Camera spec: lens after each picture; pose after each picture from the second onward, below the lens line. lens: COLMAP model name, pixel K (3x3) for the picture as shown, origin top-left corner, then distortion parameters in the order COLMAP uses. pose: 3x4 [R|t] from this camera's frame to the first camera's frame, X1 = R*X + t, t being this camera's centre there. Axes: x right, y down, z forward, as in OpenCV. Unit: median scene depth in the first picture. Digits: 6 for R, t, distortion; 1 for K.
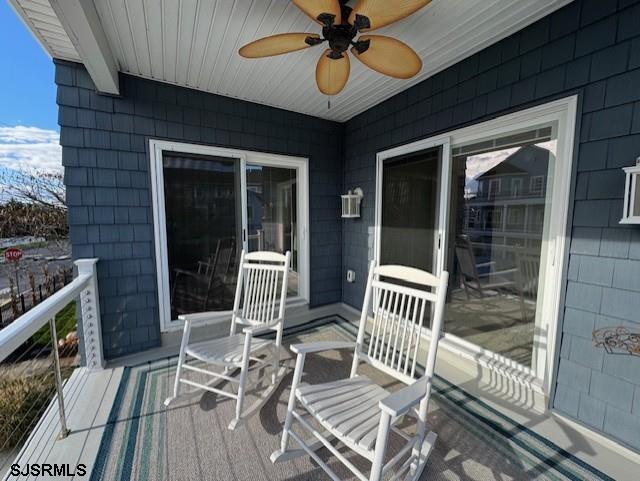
lens RADIAL K [[256.6, 0, 320.0], [0, 256.6, 240.5], [0, 0, 1]] dist [-0.000971, 0.000090]
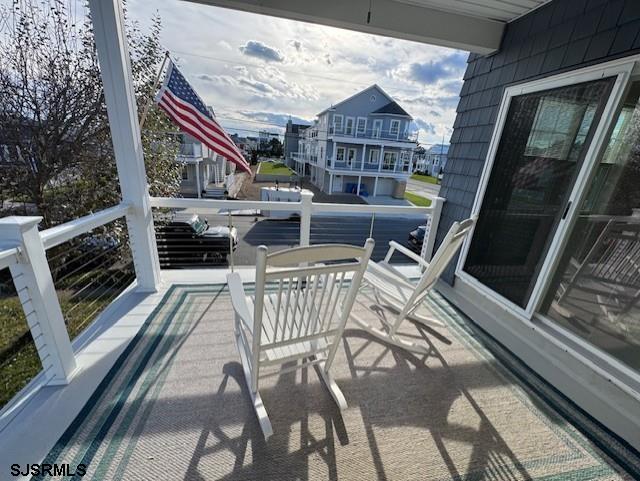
lens RADIAL K [[256.6, 0, 320.0], [0, 256.6, 240.5], [0, 0, 1]] dist [-0.000971, 0.000090]
pose [[-0.321662, 0.288347, -0.901881, 0.747647], [-0.161544, 0.921825, 0.352339, -0.118142], [0.932972, 0.259027, -0.249935, 0.934003]]
